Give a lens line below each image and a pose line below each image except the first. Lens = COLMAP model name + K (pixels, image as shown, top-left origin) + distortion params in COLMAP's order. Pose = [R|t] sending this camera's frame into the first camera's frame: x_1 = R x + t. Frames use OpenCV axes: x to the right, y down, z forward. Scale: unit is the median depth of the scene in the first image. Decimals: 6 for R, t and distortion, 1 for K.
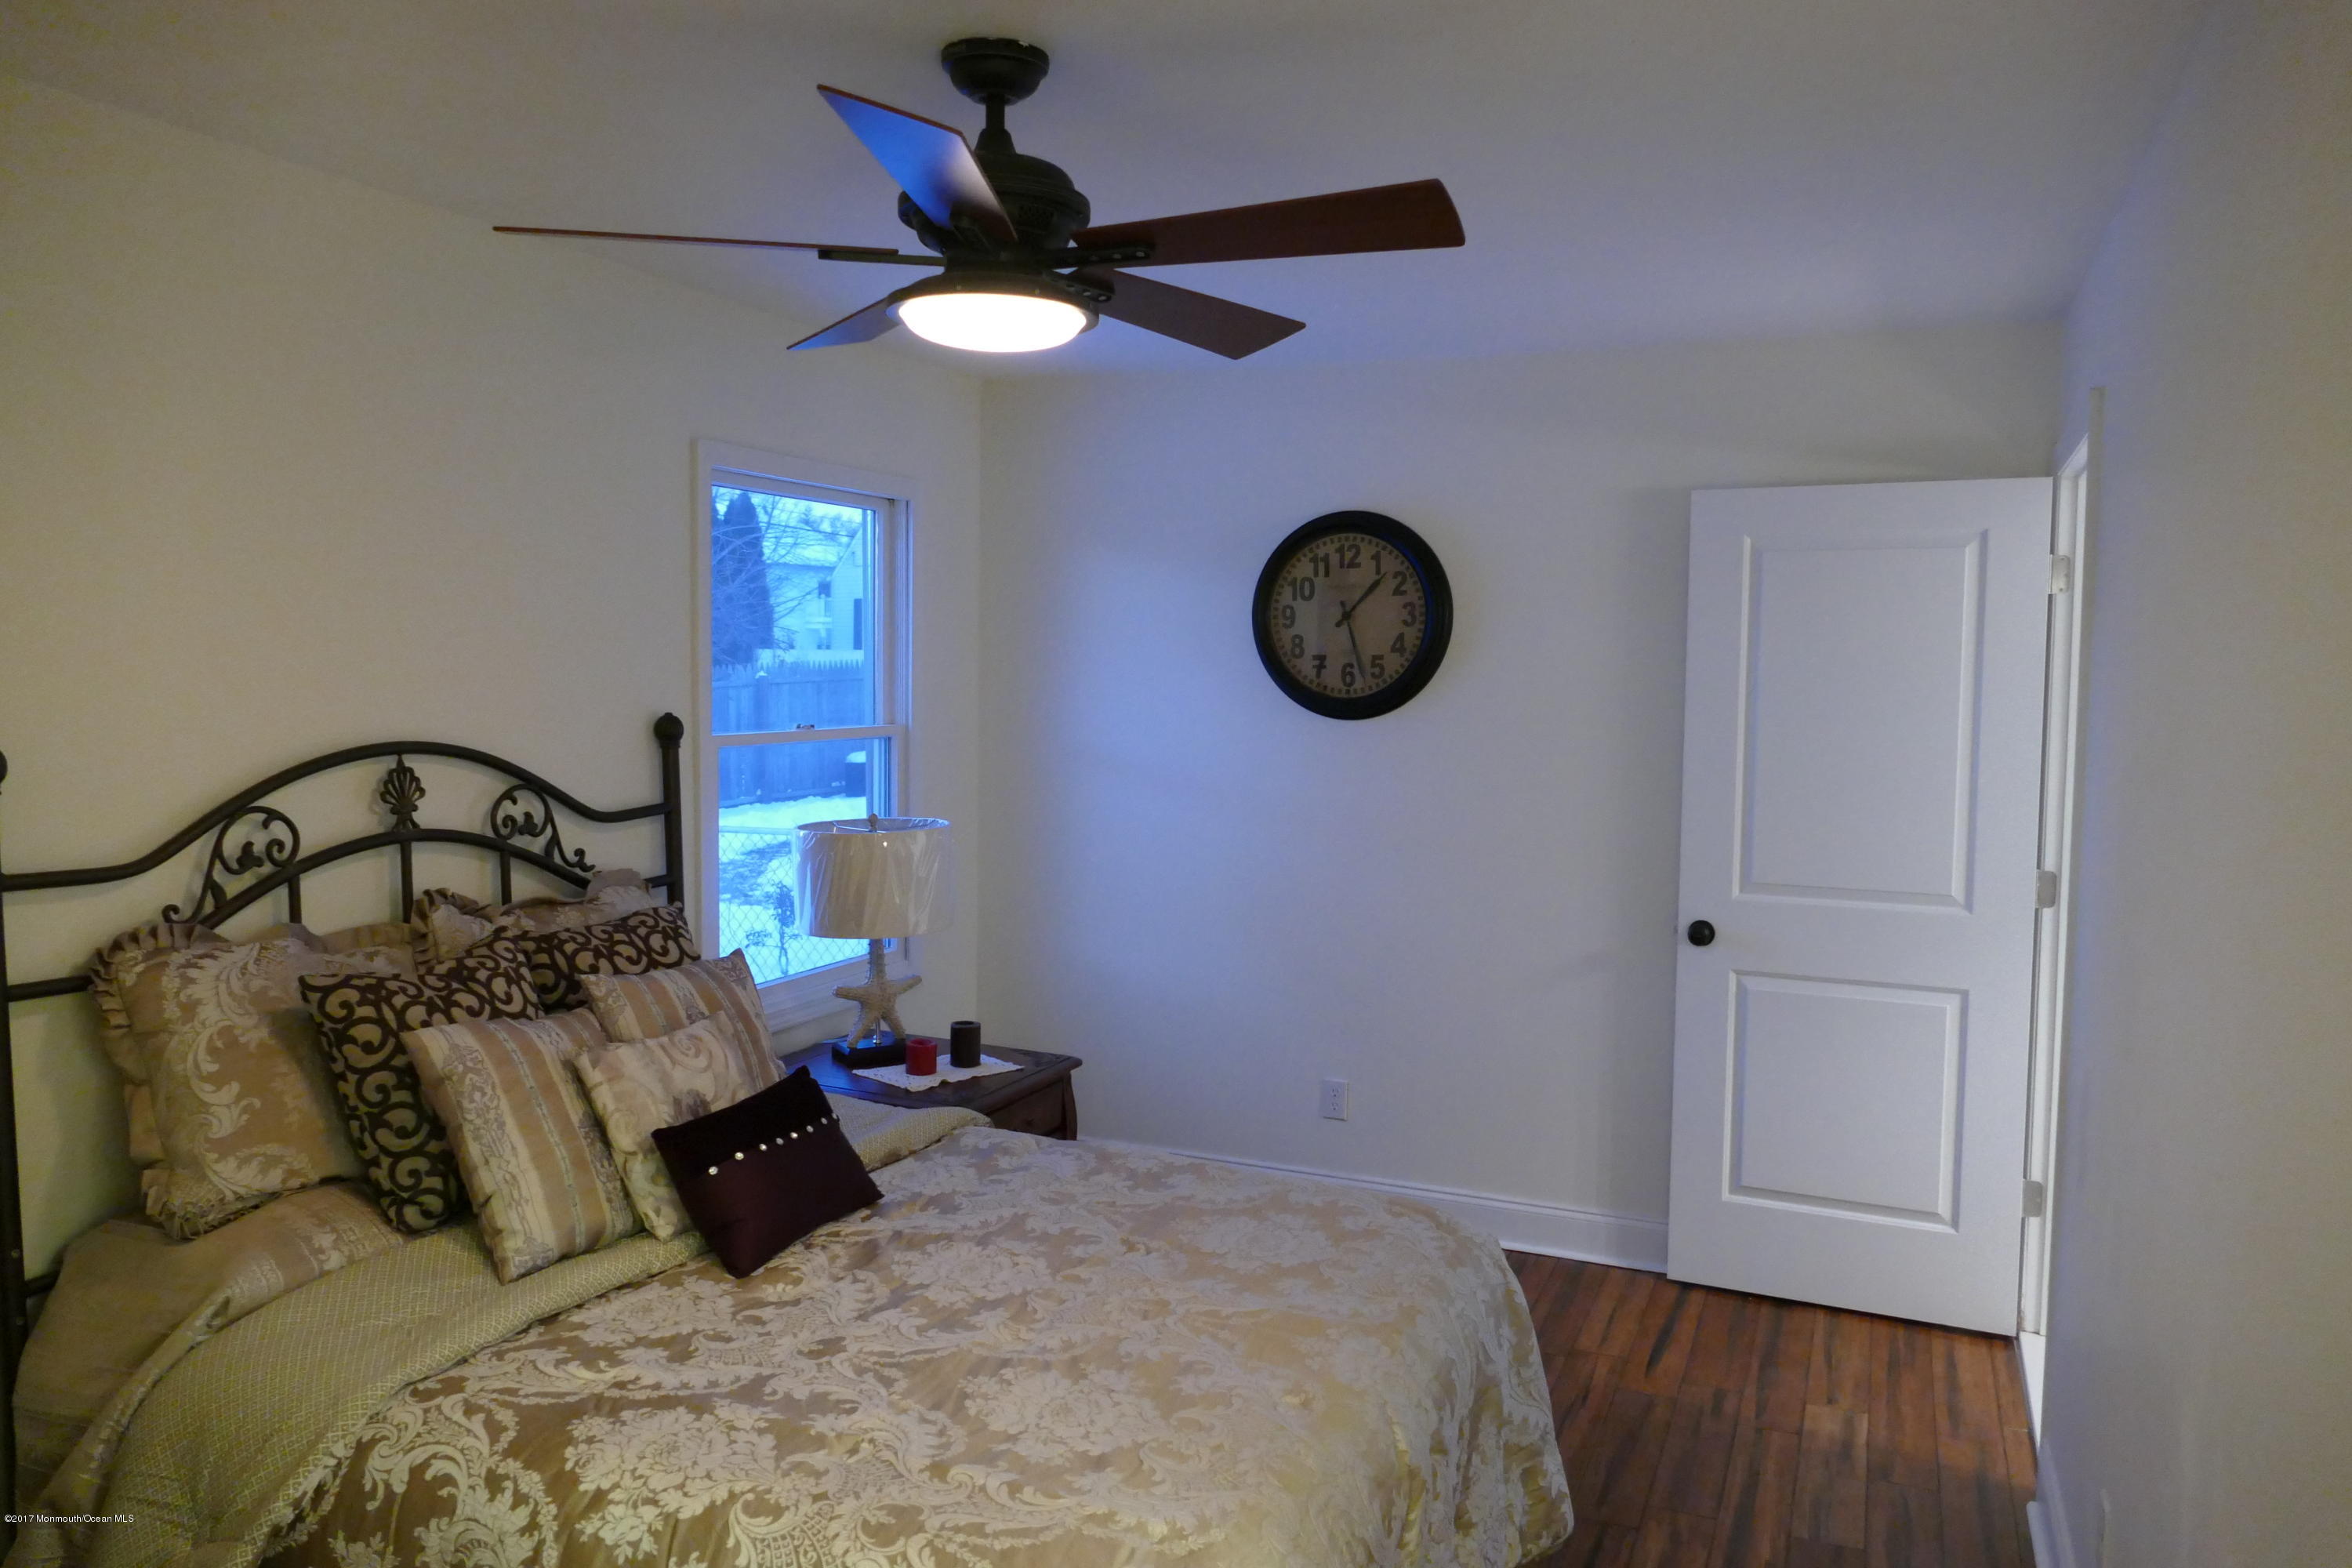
lens RADIAL K [[1675.4, 0, 1181.4], [0, 1675.4, 782.2], [0, 0, 1]] dist [-0.014478, 0.002222]
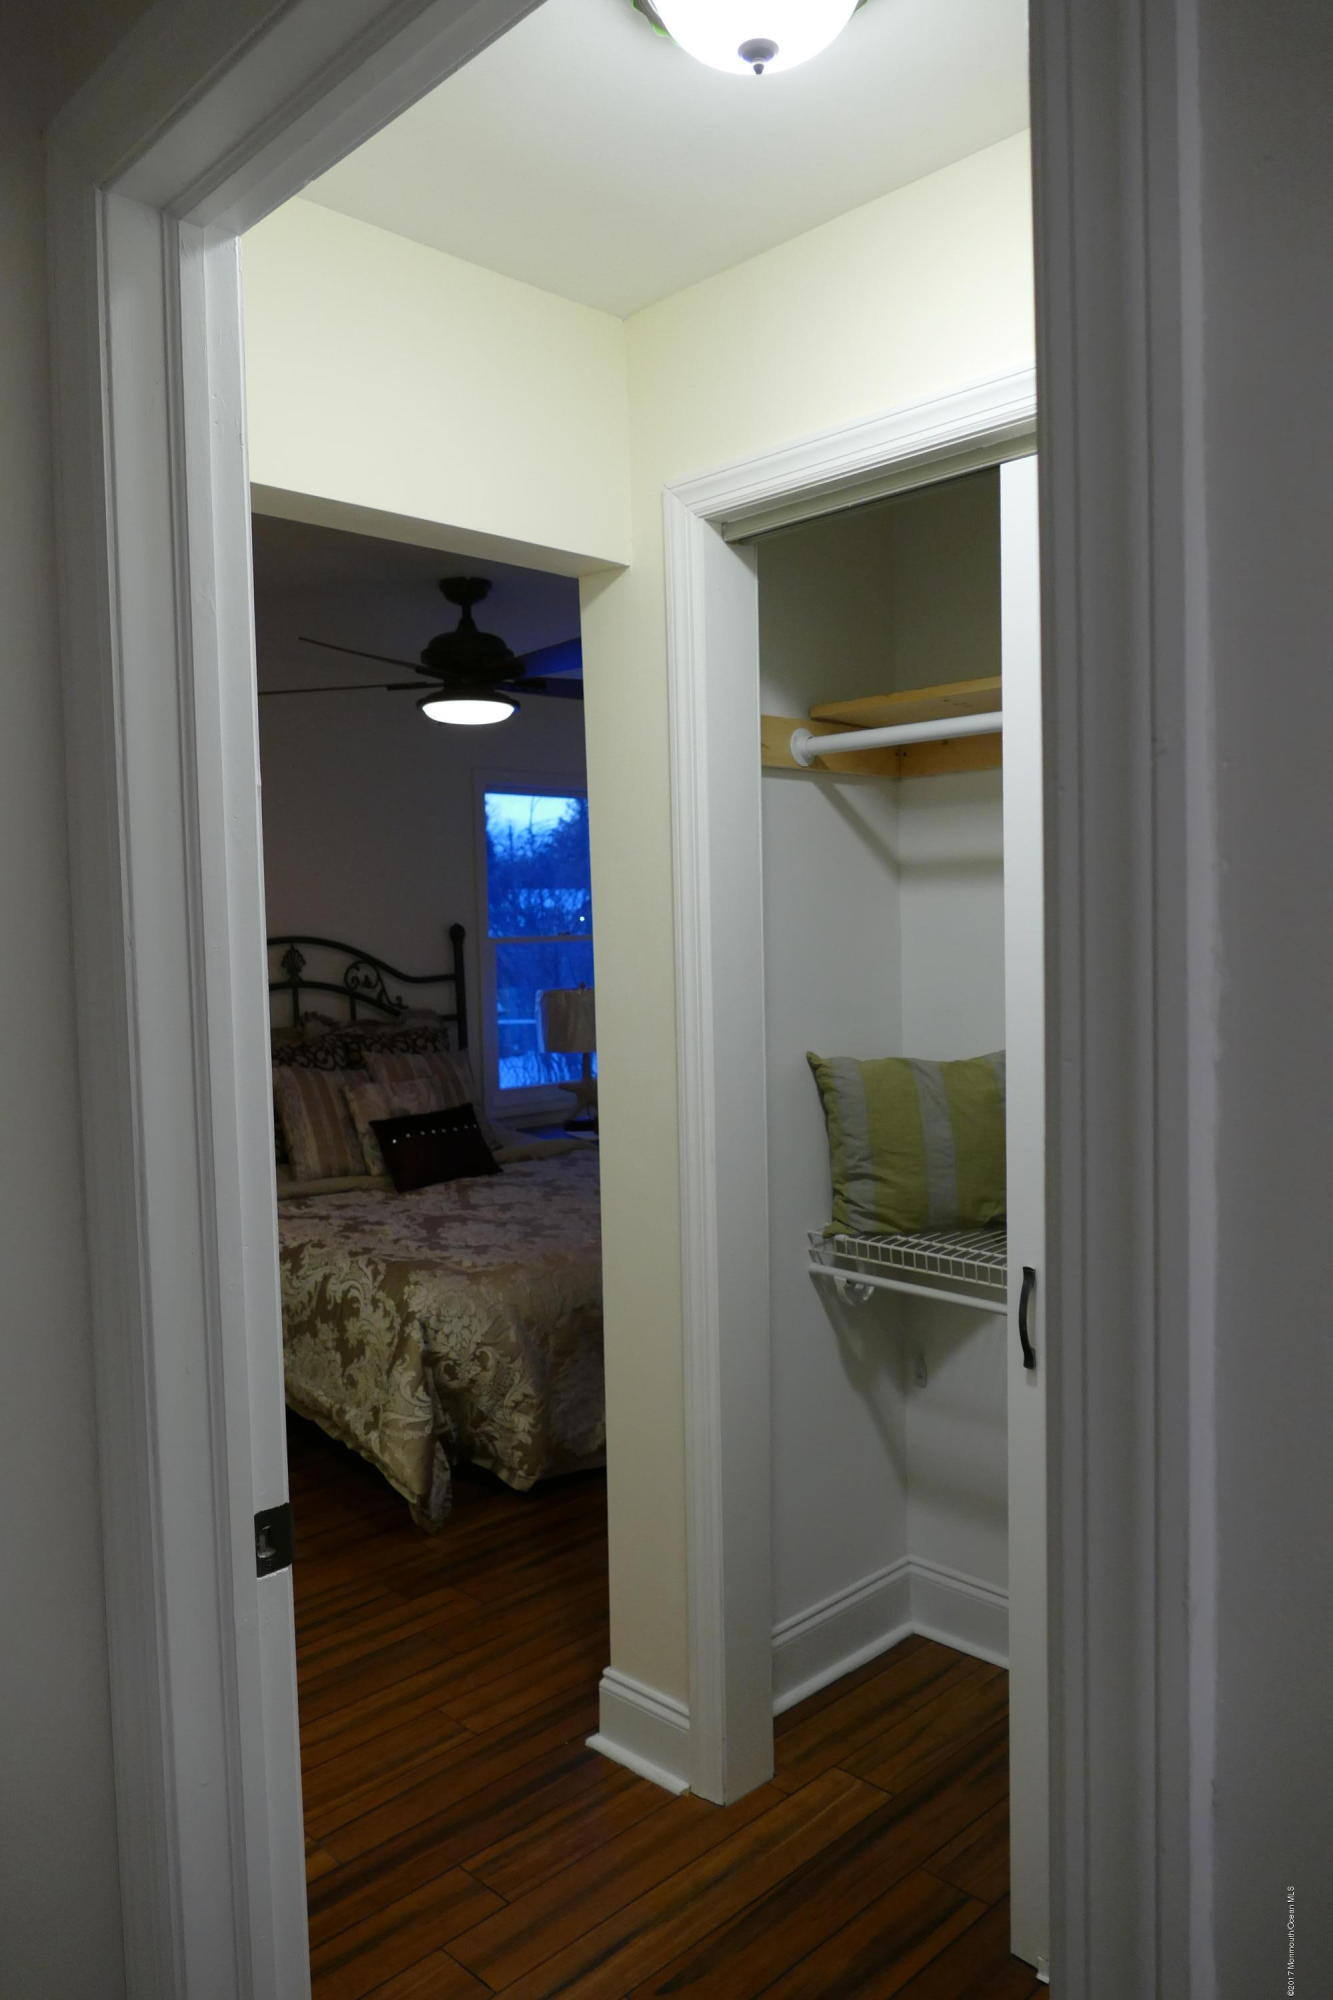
lens RADIAL K [[1424.7, 0, 659.9], [0, 1424.7, 999.3], [0, 0, 1]] dist [-0.014478, 0.002222]
pose [[0.923080, -0.015078, -0.384311, 0.577517], [0.008254, 0.999778, -0.019399, 0.085673], [0.384518, 0.014735, 0.923000, -0.385936]]
